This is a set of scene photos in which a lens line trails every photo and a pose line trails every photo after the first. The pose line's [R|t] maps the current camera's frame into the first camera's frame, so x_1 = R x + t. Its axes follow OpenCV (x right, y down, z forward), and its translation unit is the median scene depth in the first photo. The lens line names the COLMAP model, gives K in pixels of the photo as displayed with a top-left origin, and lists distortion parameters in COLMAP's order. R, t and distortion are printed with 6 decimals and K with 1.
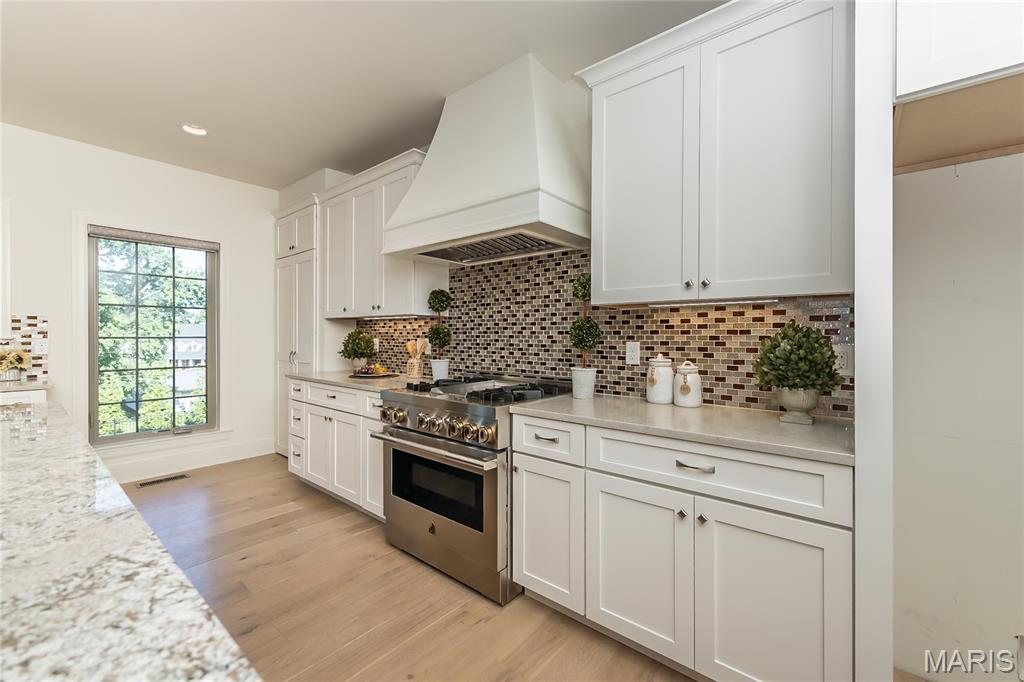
lens RADIAL K [[419.9, 0, 480.6], [0, 419.9, 330.2], [0, 0, 1]] dist [0.001002, 0.000039]
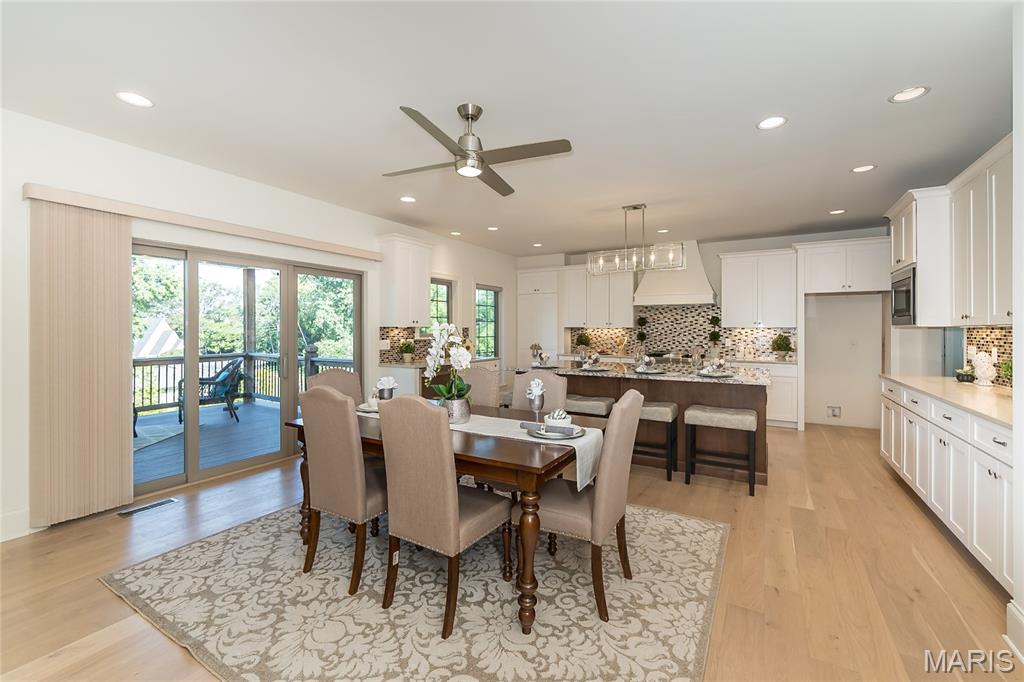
lens RADIAL K [[420.2, 0, 516.2], [0, 420.2, 320.2], [0, 0, 1]] dist [0.000803, 0.000158]
pose [[0.979242, 0.006739, 0.202583, -1.450604], [-0.004923, 0.999943, -0.009467, -0.058398], [-0.202636, 0.008274, 0.979219, -1.369842]]
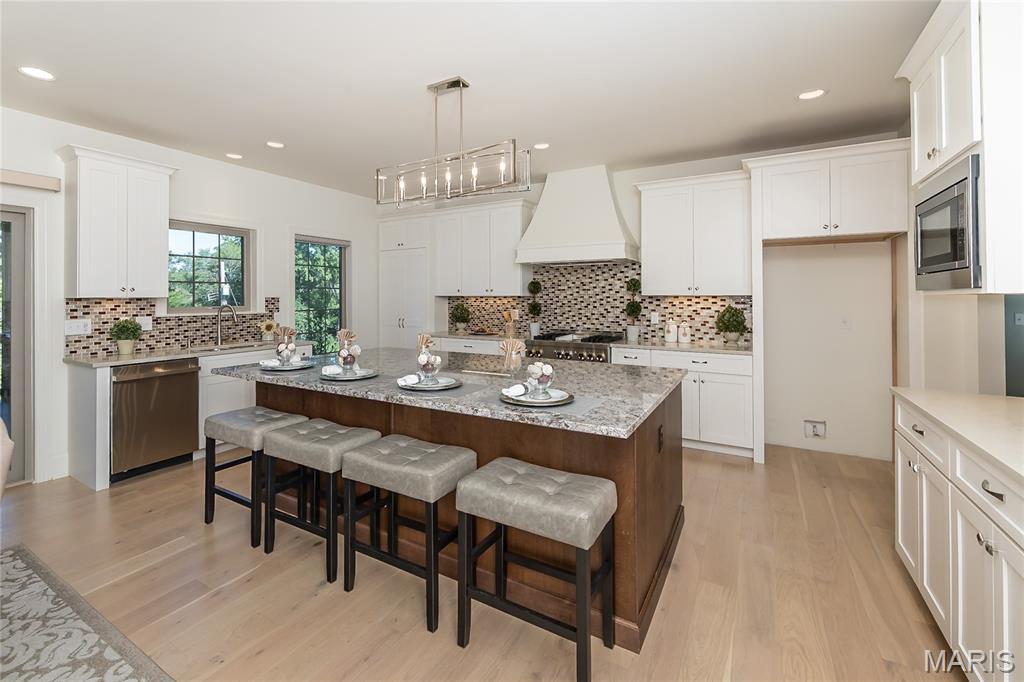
lens RADIAL K [[443.6, 0, 480.3], [0, 443.6, 284.8], [0, 0, 1]] dist [0.000934, 0.000329]
pose [[0.983870, 0.002200, 0.178869, -0.698643], [0.000500, 0.999887, -0.015048, -0.060911], [-0.178882, 0.014895, 0.983758, -0.779766]]
